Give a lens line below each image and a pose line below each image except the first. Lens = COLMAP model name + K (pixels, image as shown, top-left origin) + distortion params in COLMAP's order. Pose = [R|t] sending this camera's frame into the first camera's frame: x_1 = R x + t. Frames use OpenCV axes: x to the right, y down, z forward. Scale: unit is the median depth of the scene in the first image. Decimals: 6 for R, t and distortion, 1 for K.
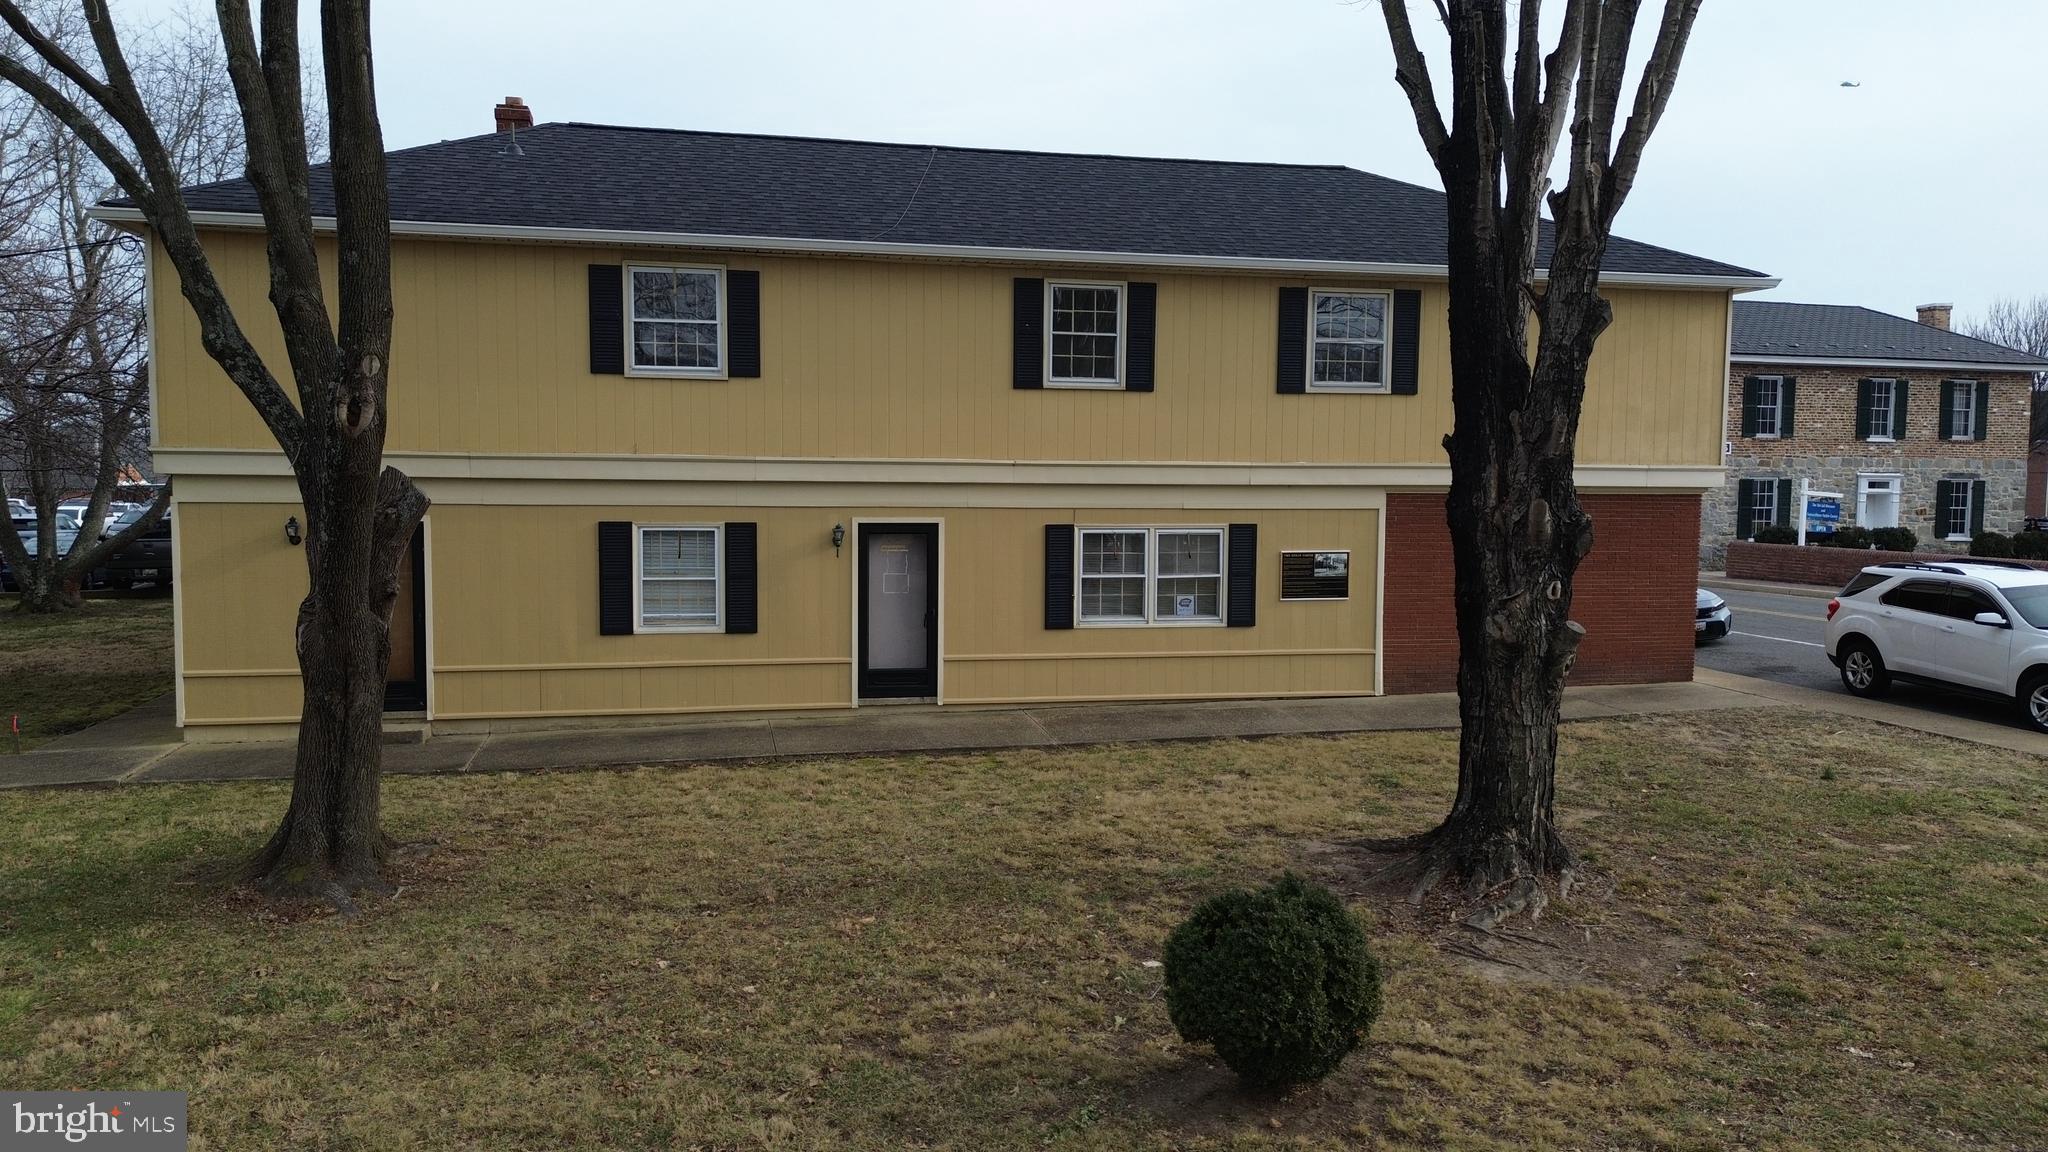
lens RADIAL K [[1475.8, 0, 1028.1], [0, 1475.8, 558.2], [0, 0, 1]] dist [0.078633, -0.077881]
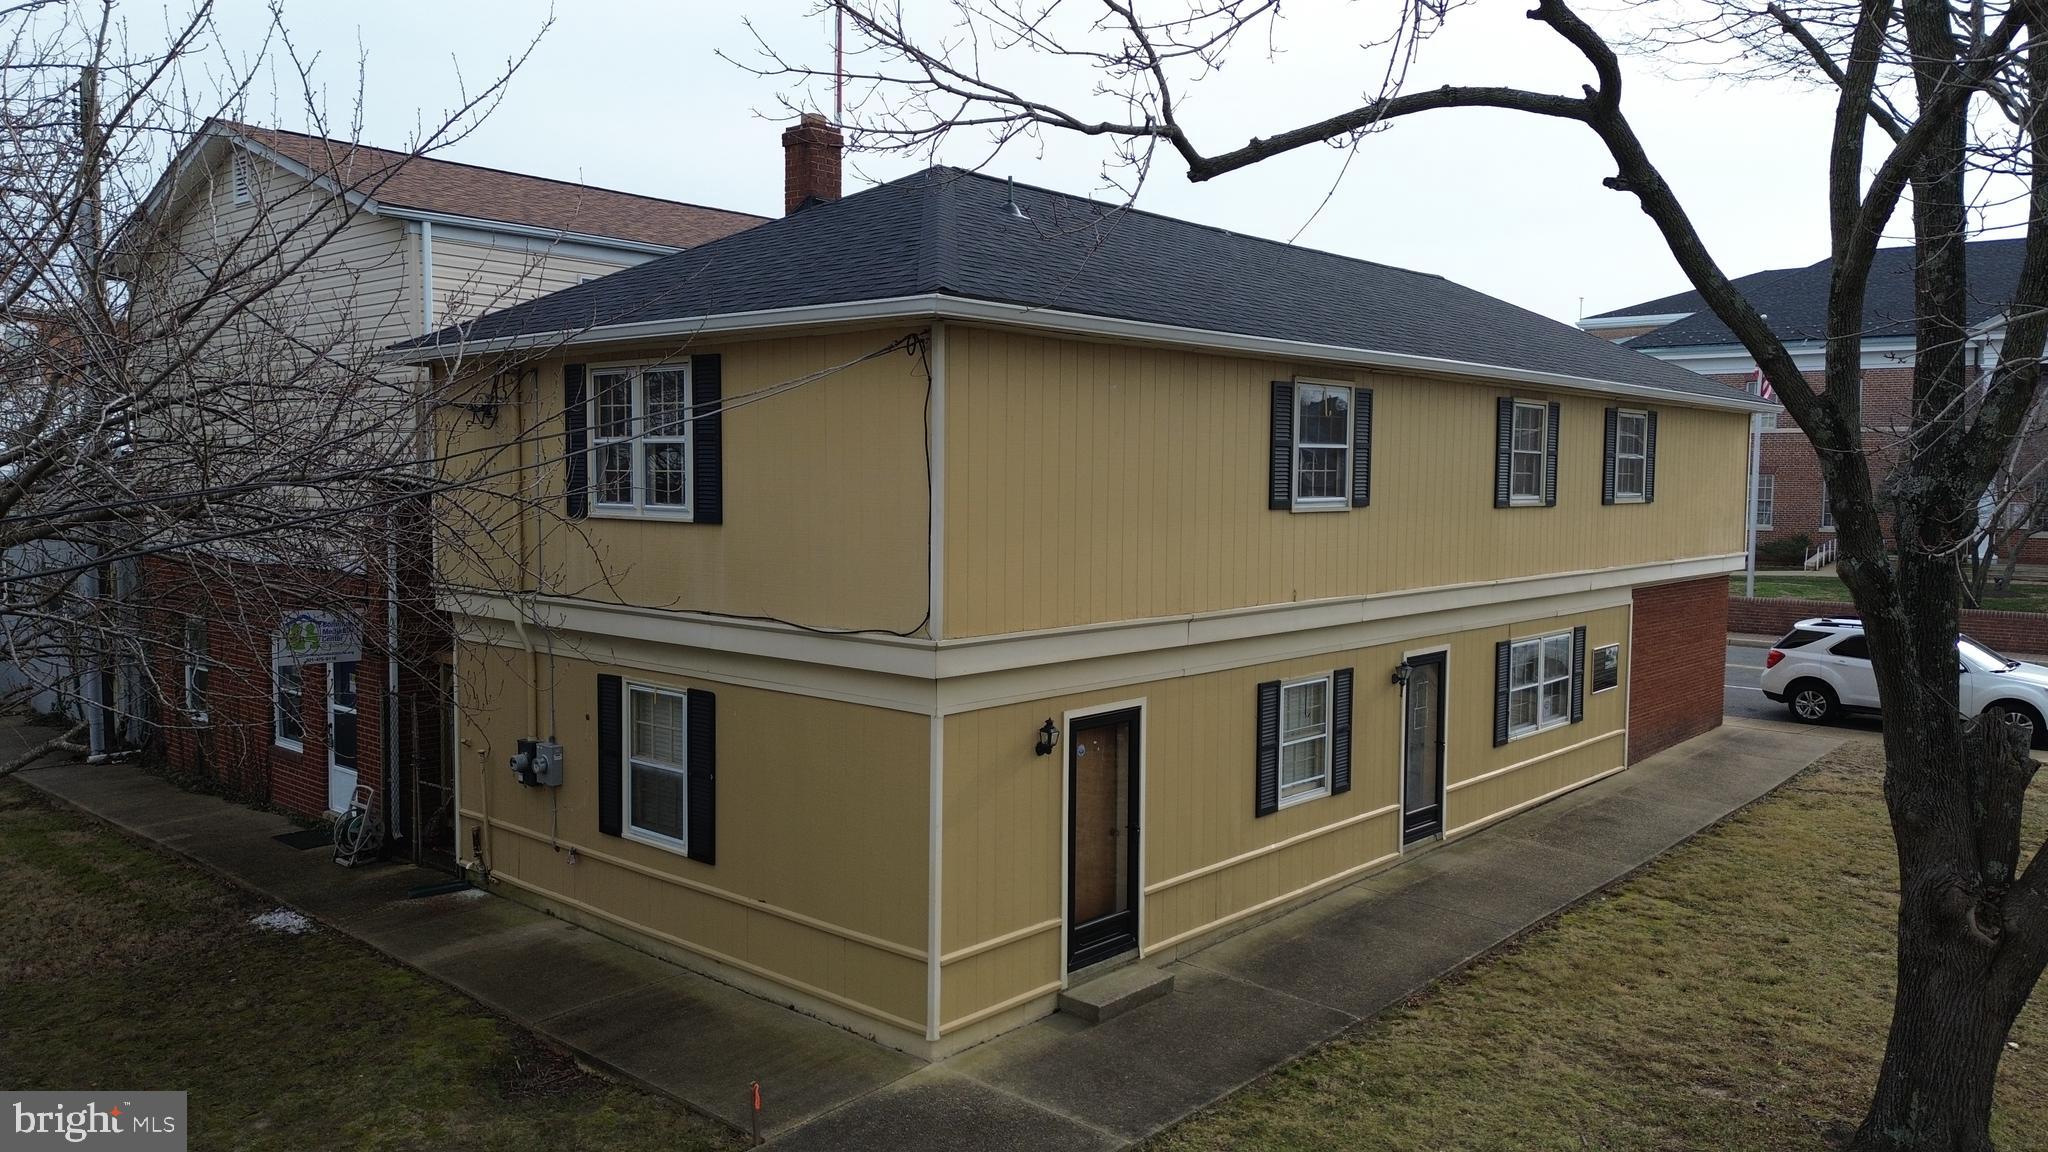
lens RADIAL K [[1475.8, 0, 1005.9], [0, 1475.8, 567.4], [0, 0, 1]] dist [0.078633, -0.077881]
pose [[0.812851, -0.061079, 0.579261, -0.828075], [0.106464, 0.993313, -0.044658, -0.062834], [-0.572660, 0.097971, 0.813918, 0.361906]]
